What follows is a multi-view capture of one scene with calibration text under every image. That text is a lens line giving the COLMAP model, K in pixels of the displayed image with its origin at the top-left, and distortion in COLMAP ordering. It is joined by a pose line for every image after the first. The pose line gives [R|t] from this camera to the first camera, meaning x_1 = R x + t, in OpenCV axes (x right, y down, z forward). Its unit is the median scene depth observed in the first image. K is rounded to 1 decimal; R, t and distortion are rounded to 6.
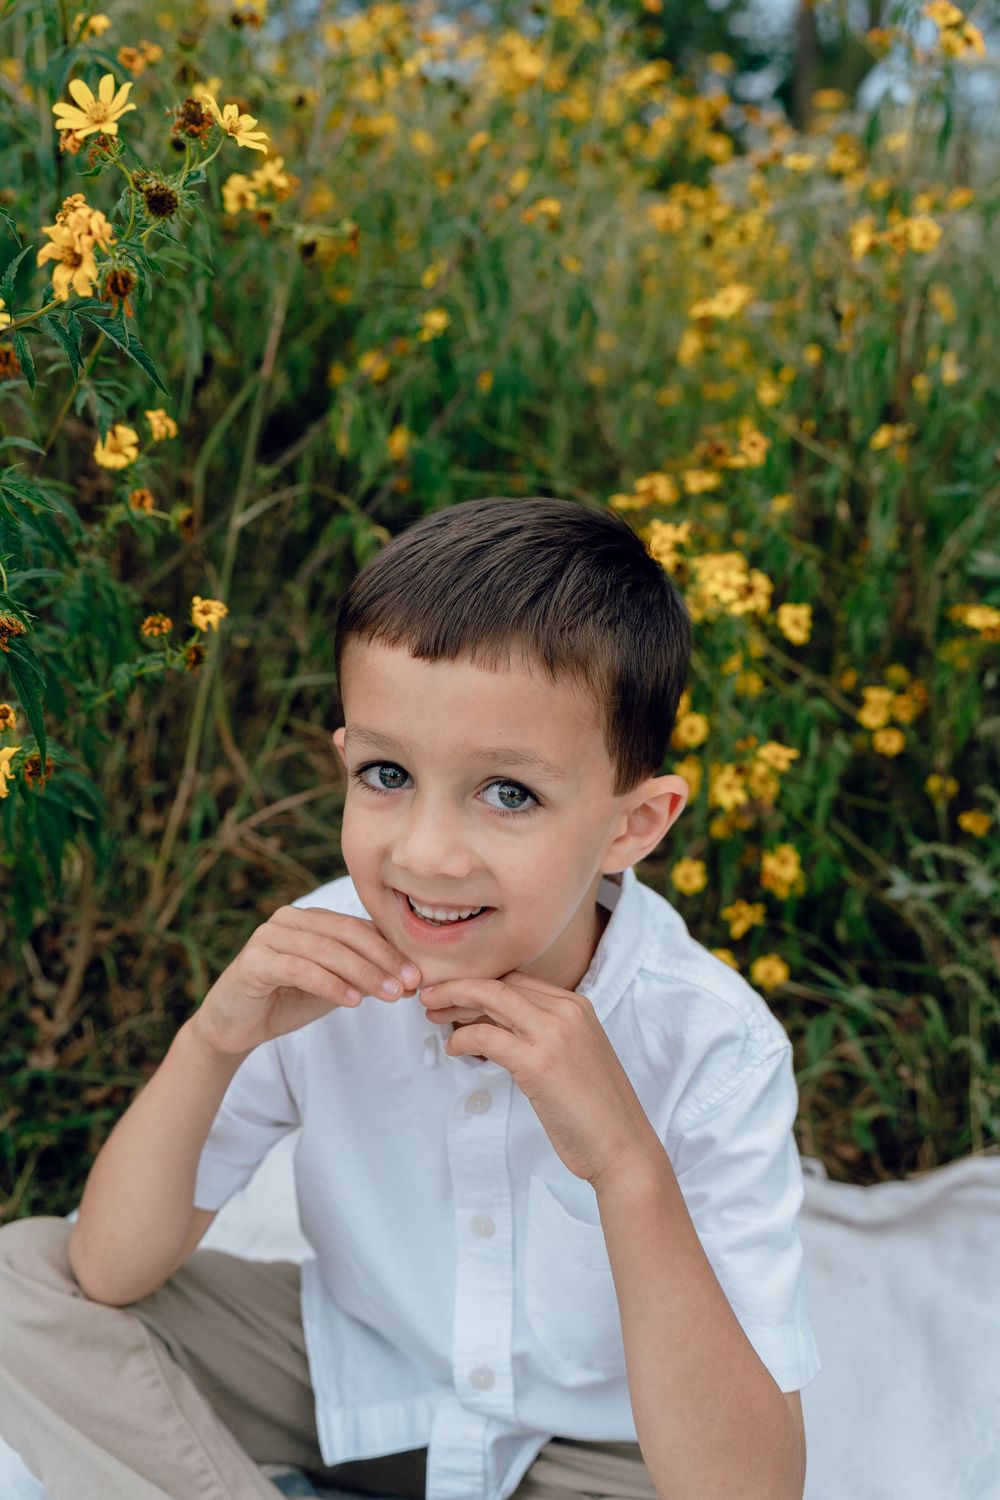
lens RADIAL K [[1323.6, 0, 499.3], [0, 1323.6, 749.8], [0, 0, 1]] dist [-0.005285, -0.000315]
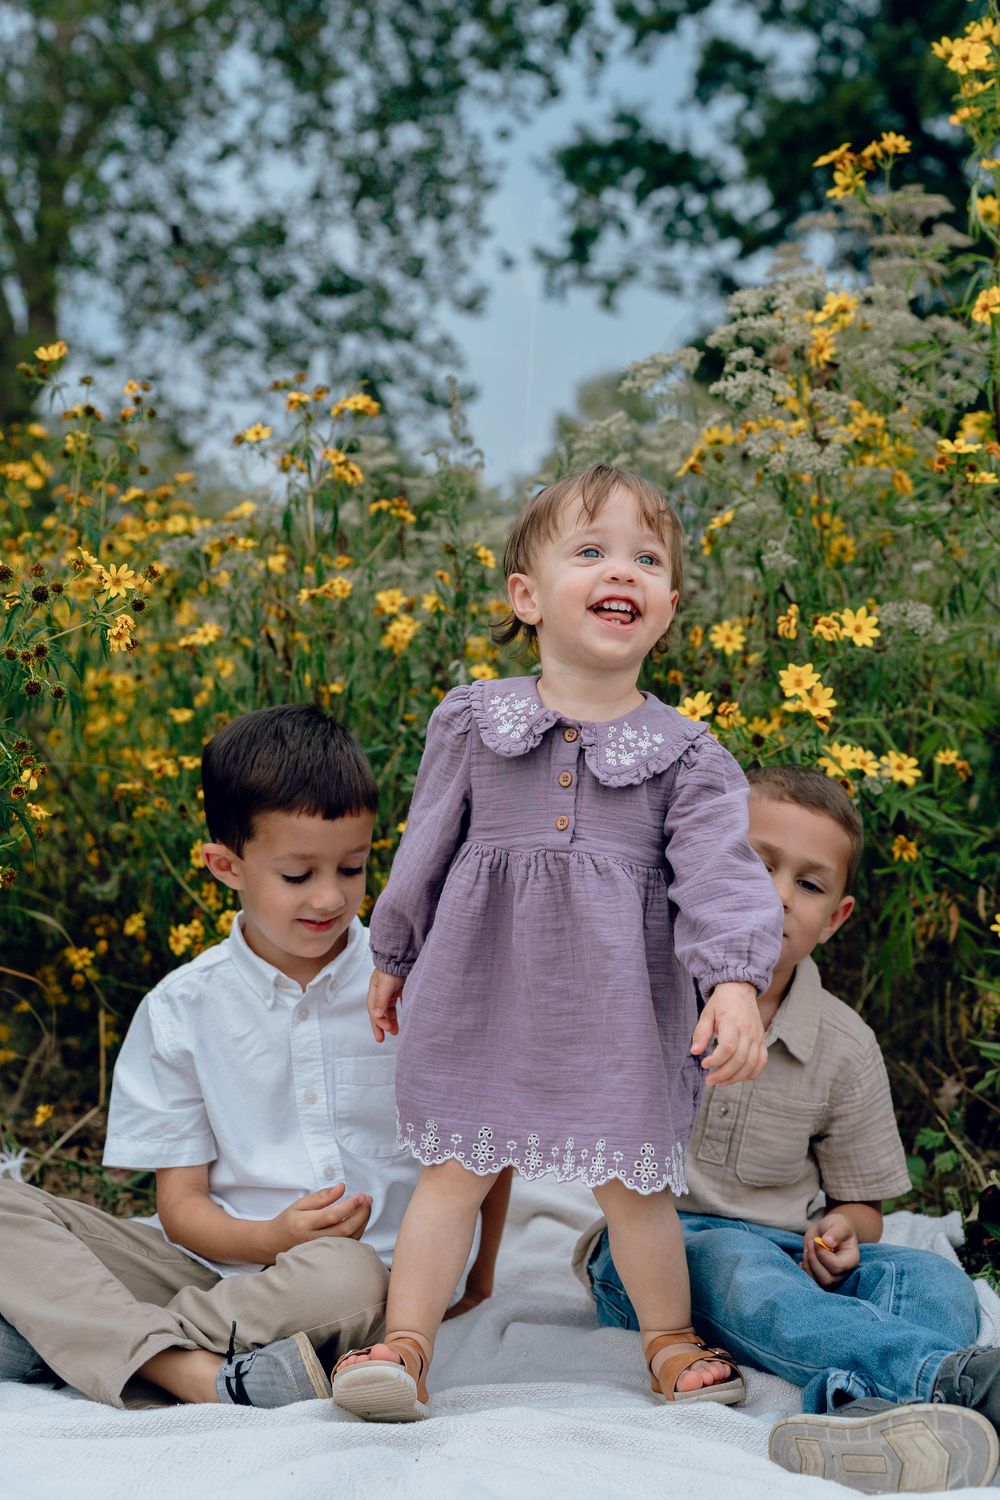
lens RADIAL K [[2175.4, 0, 500.1], [0, 2175.4, 750.0], [0, 0, 1]] dist [0.004141, 0.000000]
pose [[0.894636, -0.052702, 0.443676, -0.652966], [0.175749, 0.954478, -0.241006, 0.434542], [-0.410777, 0.293588, 0.863173, -1.211124]]
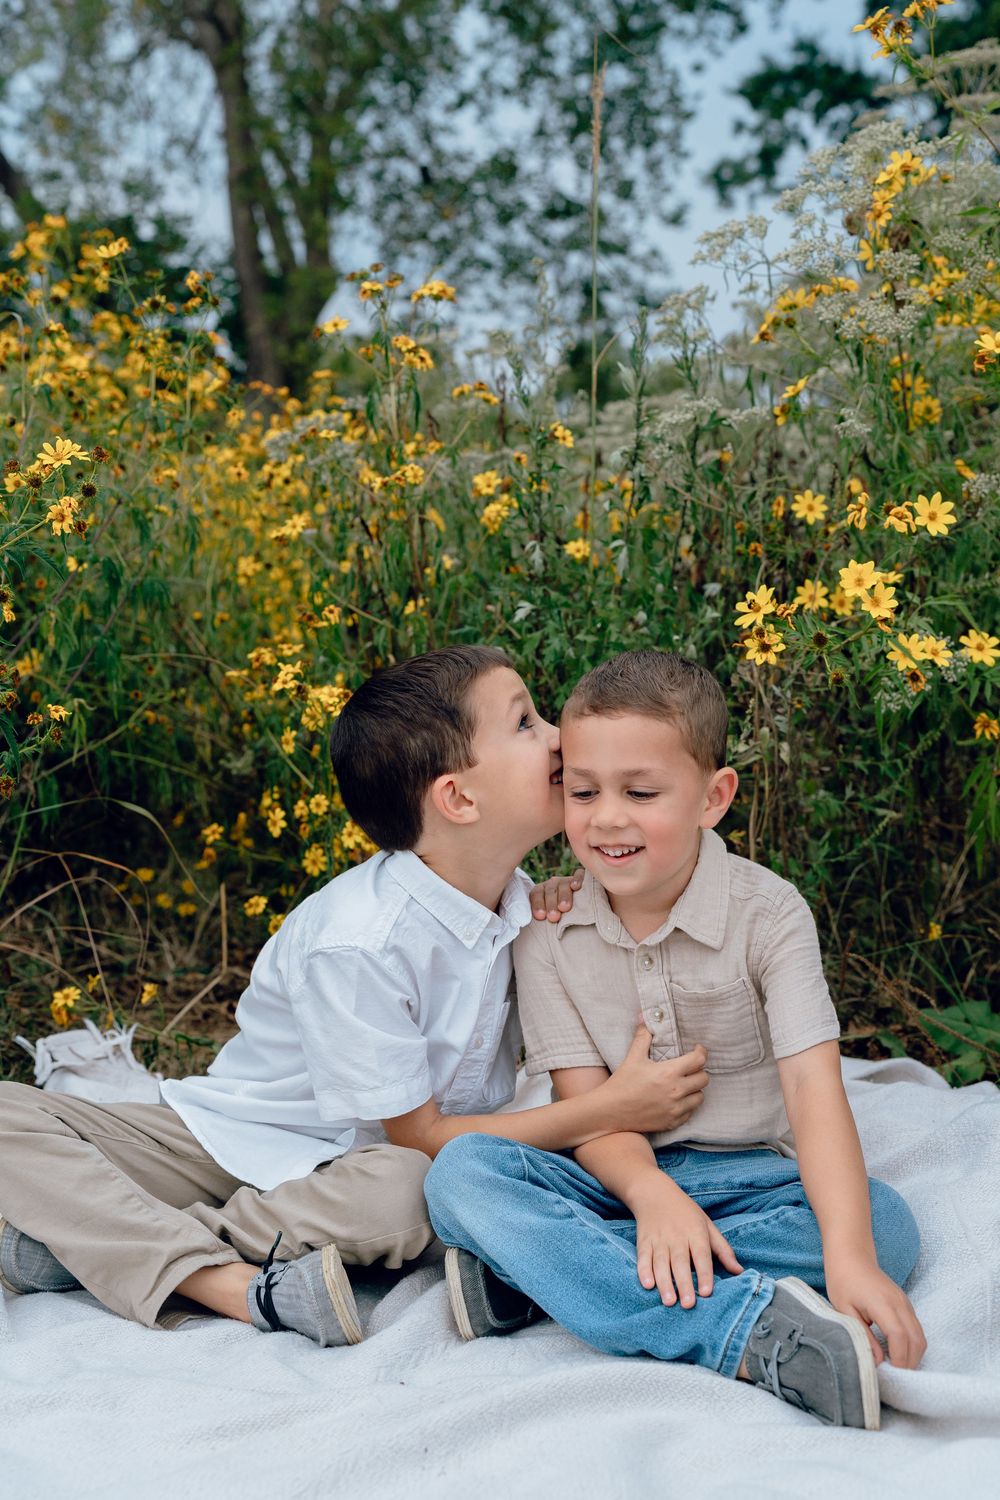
lens RADIAL K [[1783.5, 0, 499.4], [0, 1783.5, 749.7], [0, 0, 1]] dist [-0.006630, 0.000000]
pose [[0.939567, -0.113311, 0.323070, -0.299532], [0.179416, 0.966650, -0.182750, 0.324586], [-0.291588, 0.229670, 0.928562, -0.903382]]
